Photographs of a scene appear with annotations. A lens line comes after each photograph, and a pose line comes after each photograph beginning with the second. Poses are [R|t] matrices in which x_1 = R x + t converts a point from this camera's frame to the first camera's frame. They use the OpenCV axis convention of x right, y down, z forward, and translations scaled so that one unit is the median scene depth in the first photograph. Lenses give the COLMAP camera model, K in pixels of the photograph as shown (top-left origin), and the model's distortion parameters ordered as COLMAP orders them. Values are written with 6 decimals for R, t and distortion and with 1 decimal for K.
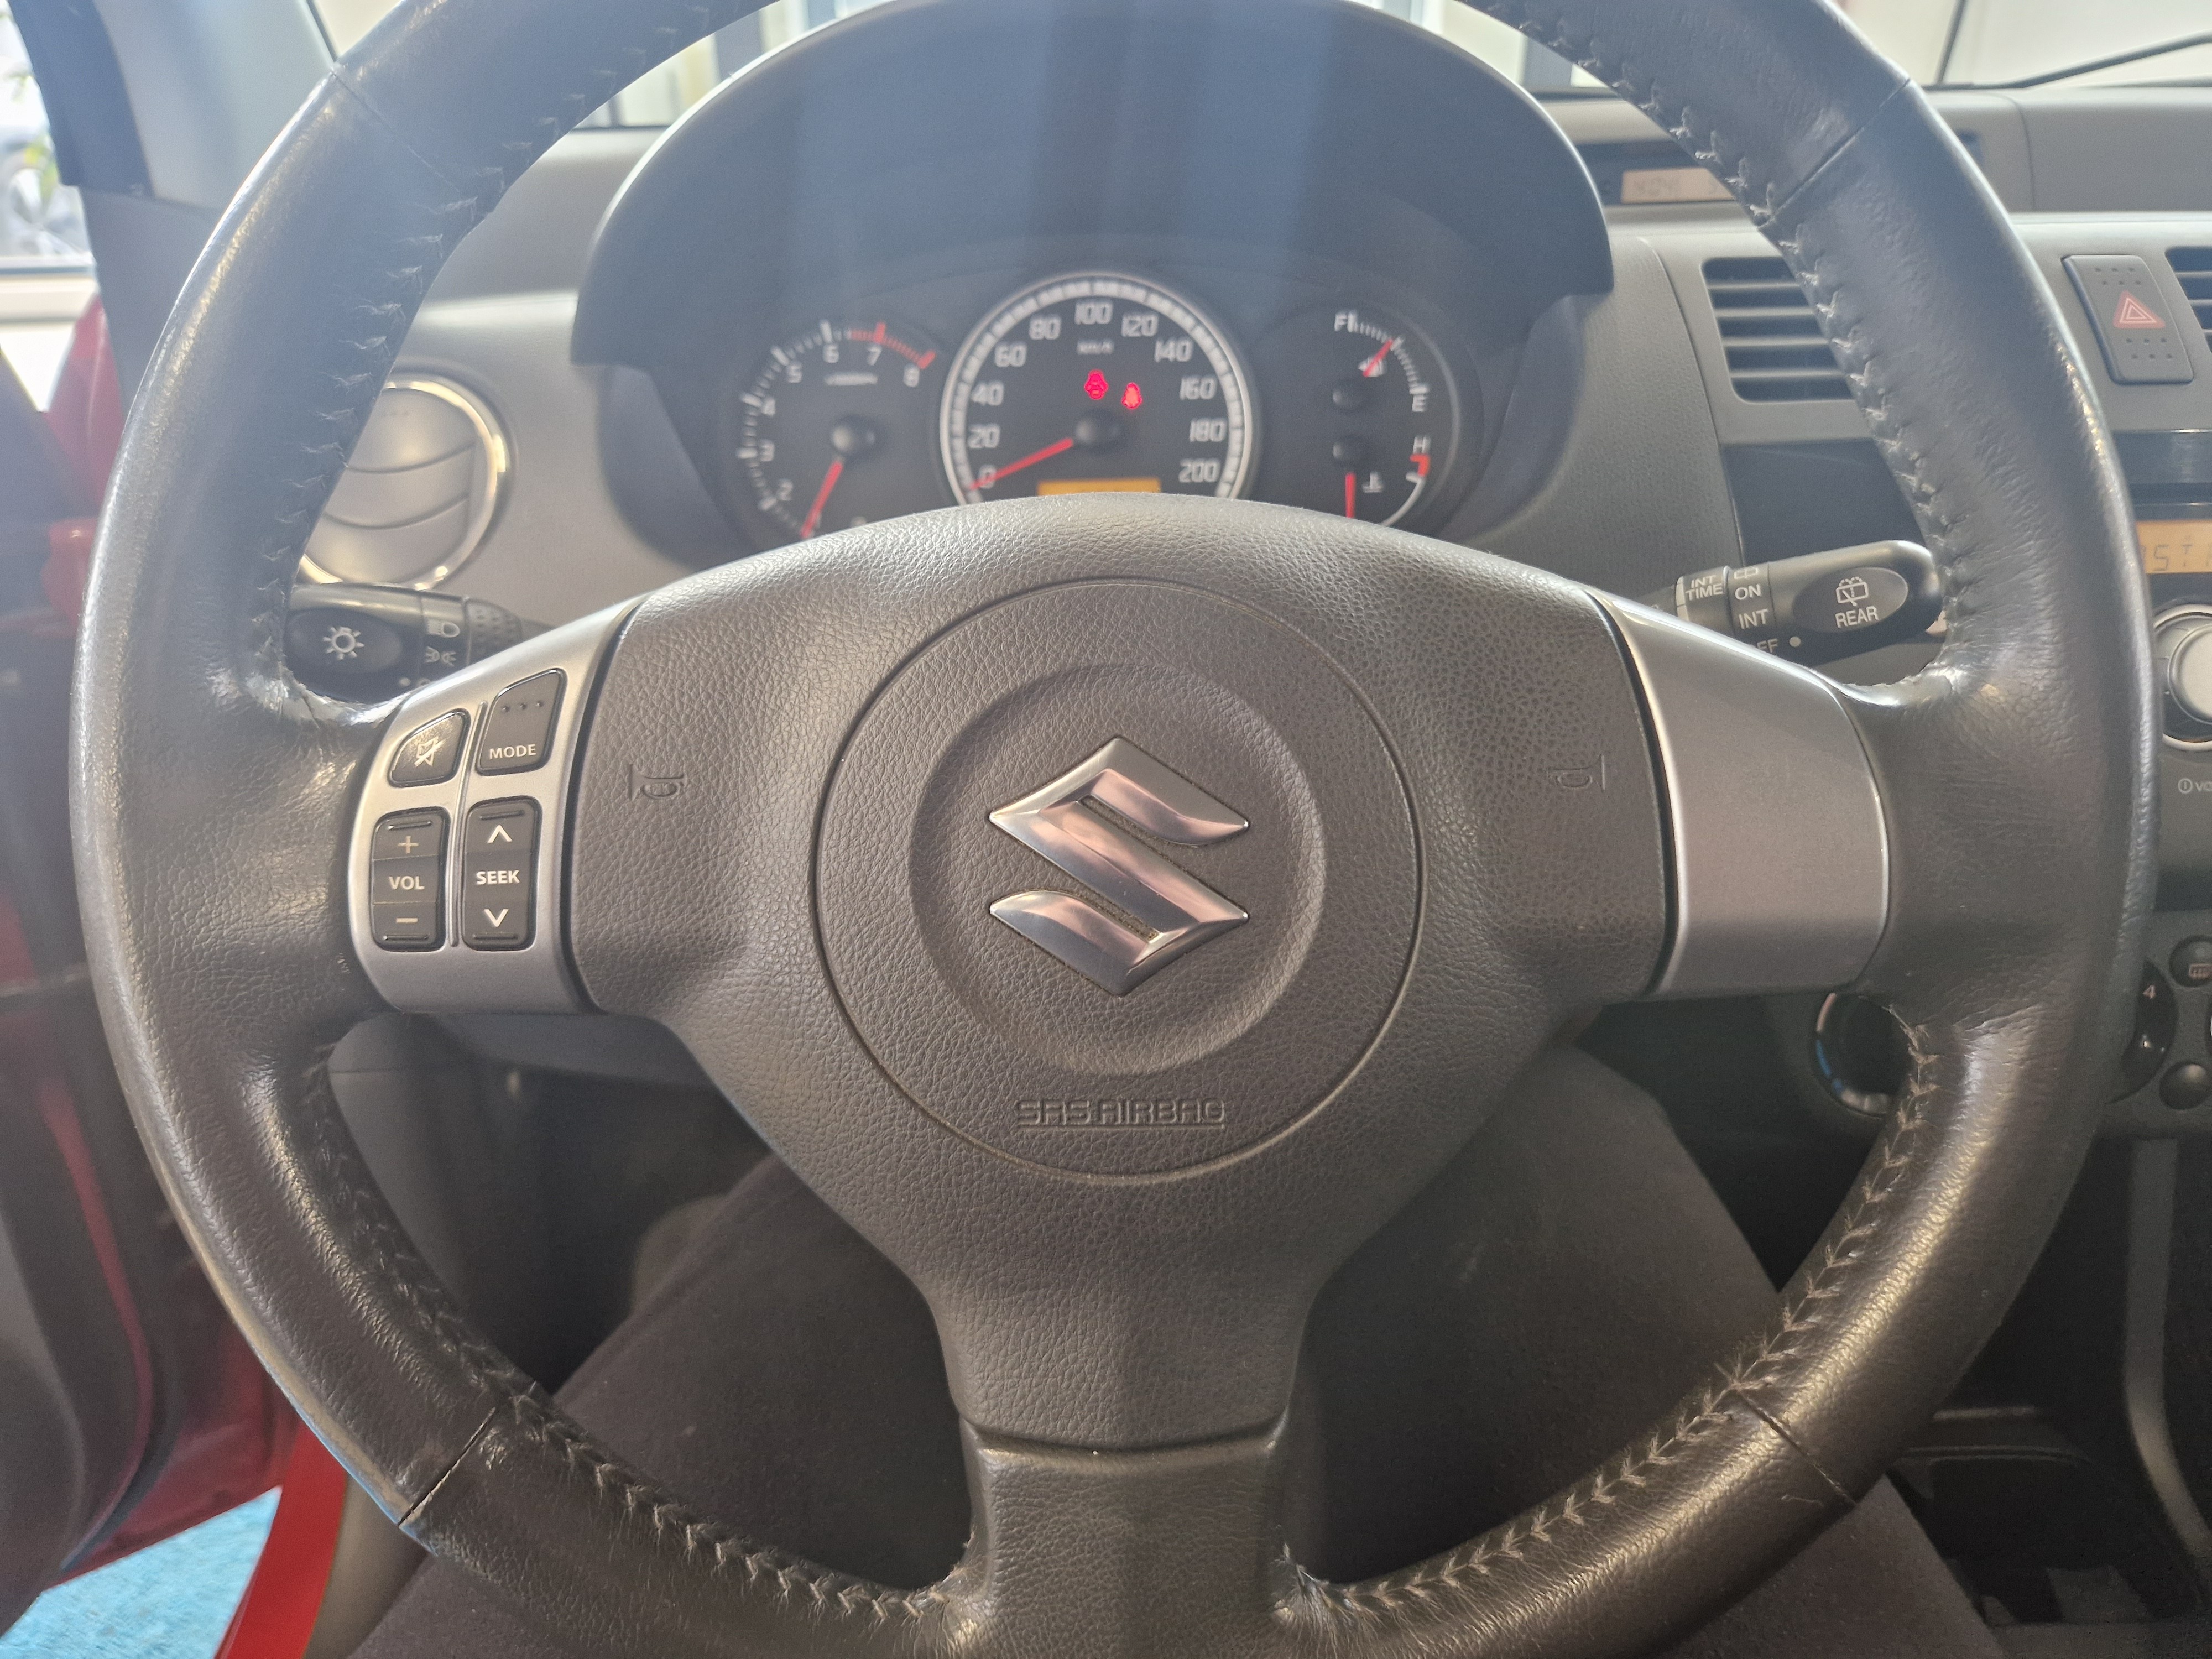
lens RADIAL K [[1504.9, 0, 1111.8], [0, 1504.9, 842.2], [0, 0, 1]] dist [0.017734, -0.012073]
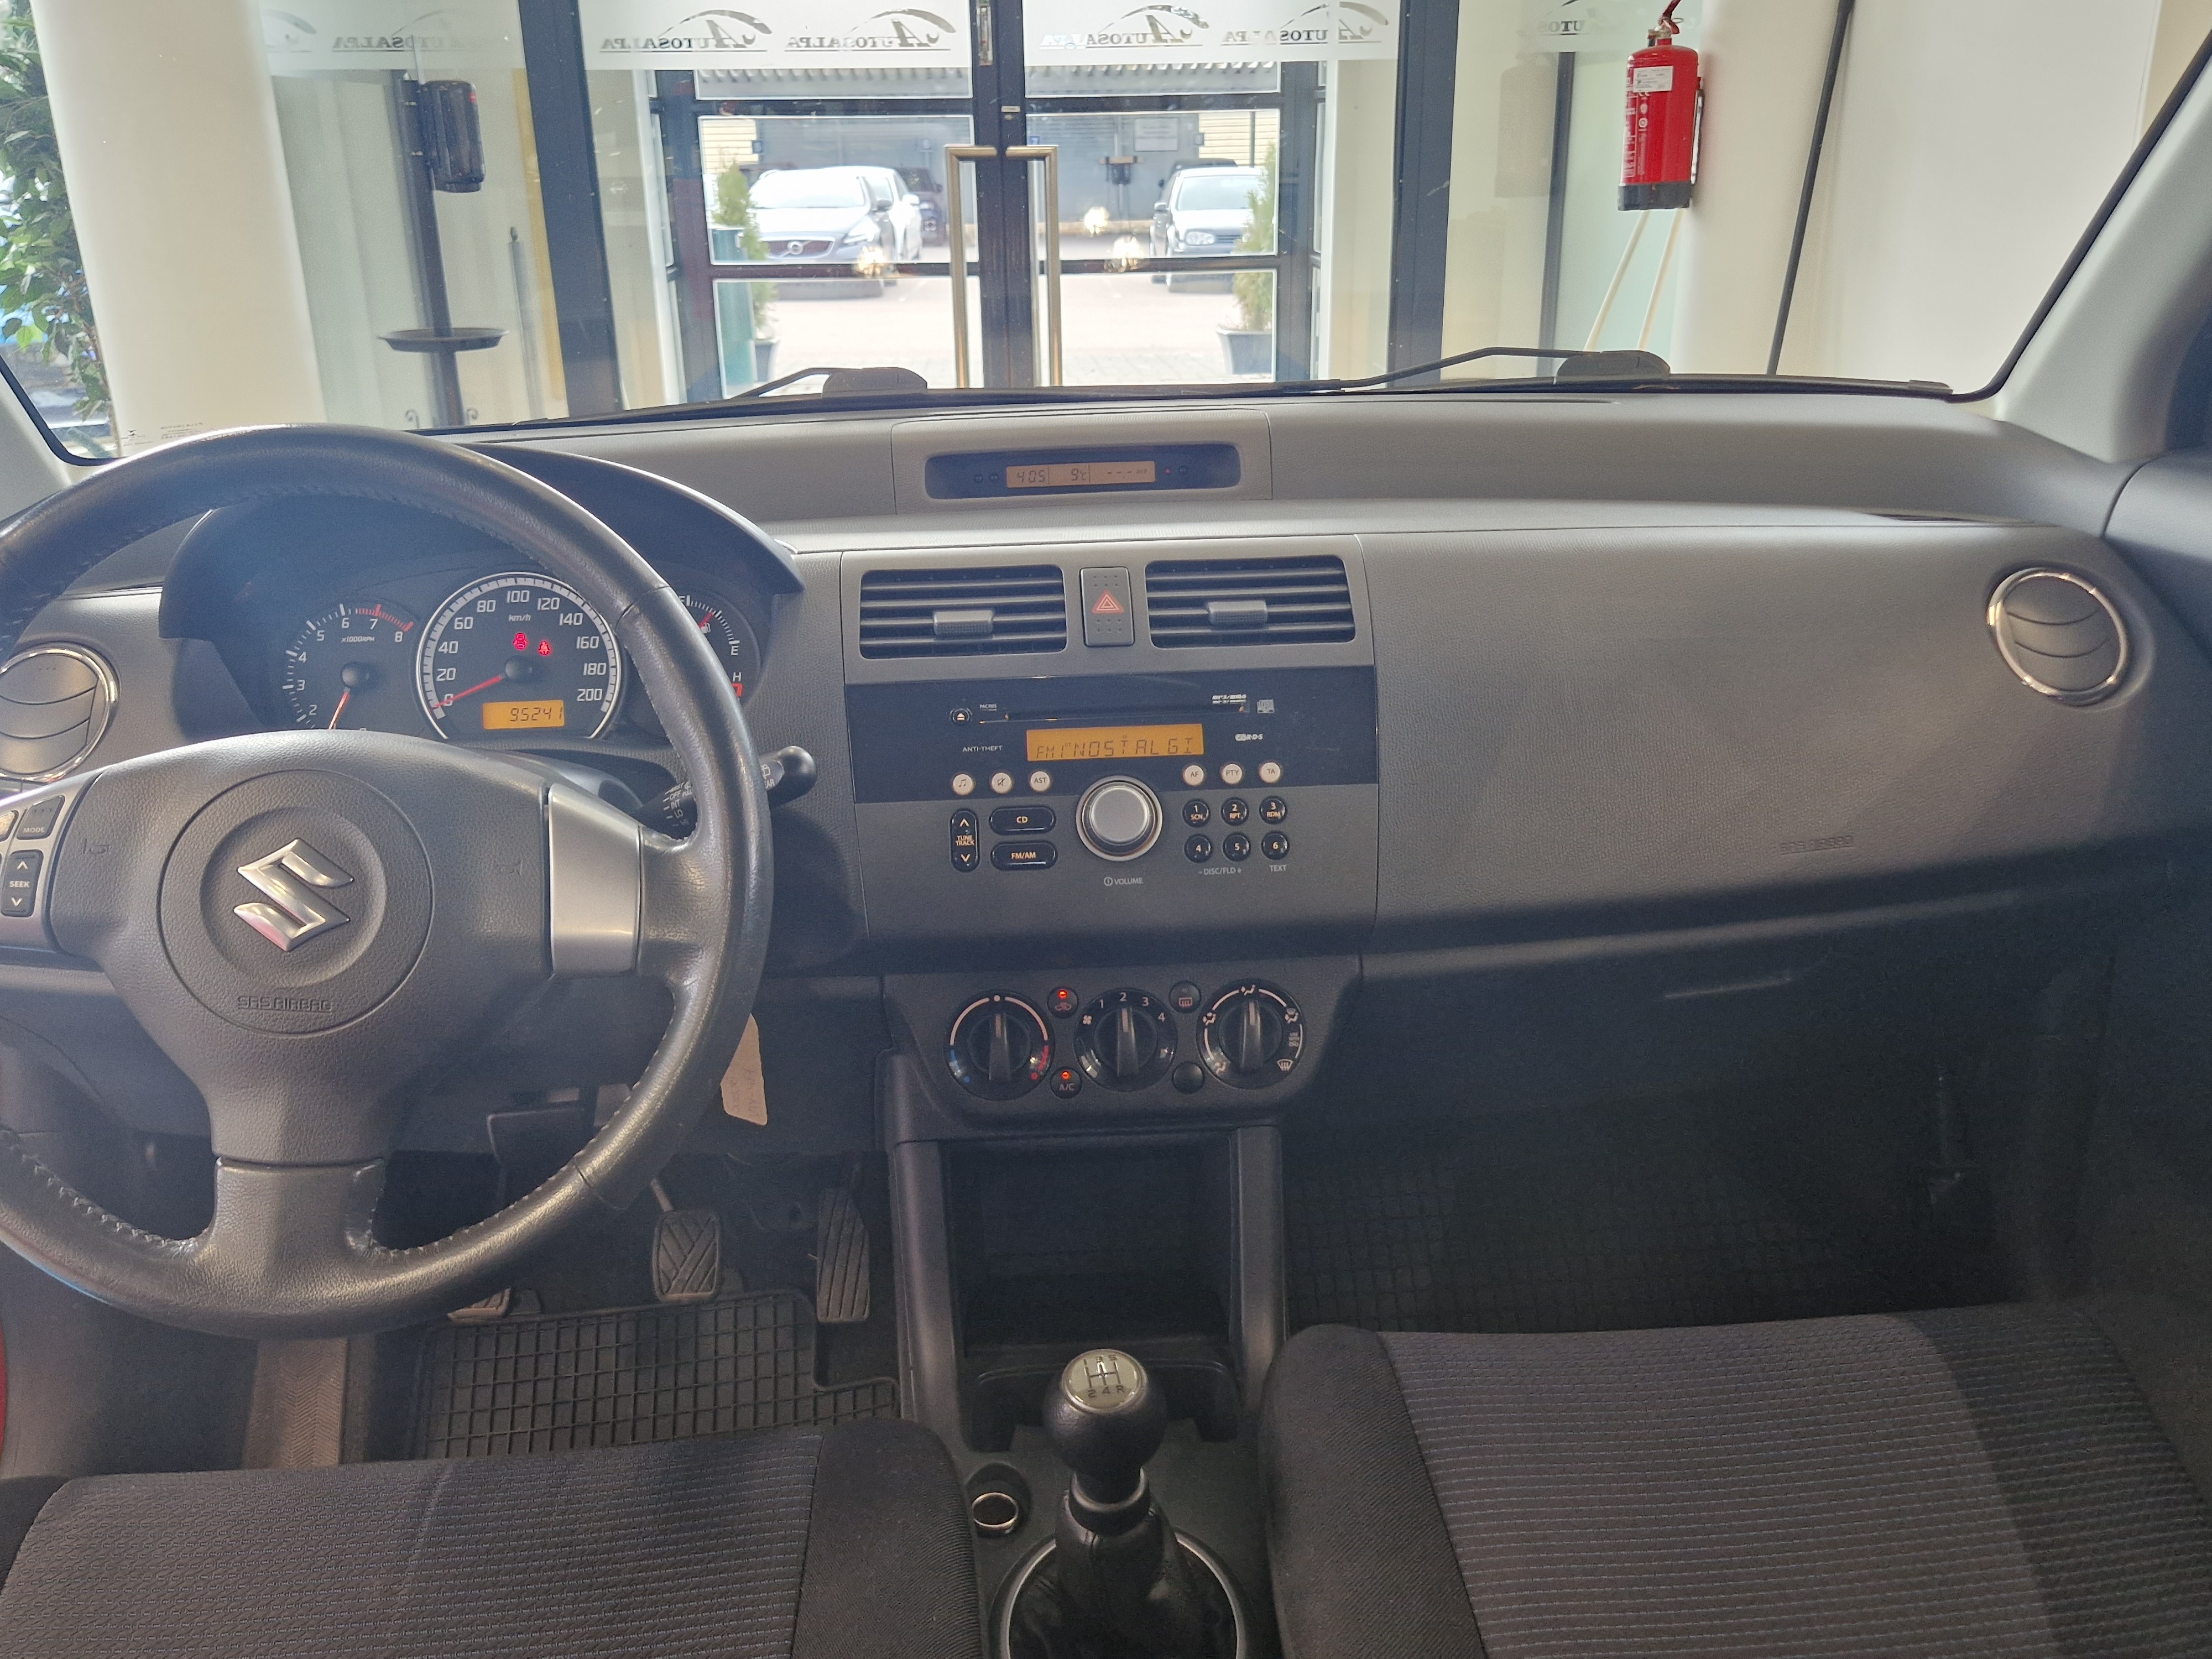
lens RADIAL K [[1734.6, 0, 1082.3], [0, 1734.6, 824.8], [0, 0, 1]] dist [0.047276, 0.005193]
pose [[0.999771, -0.012792, 0.017152, 0.537554], [0.014822, 0.992175, -0.123972, 0.115242], [-0.015432, 0.124198, 0.992137, -0.768442]]
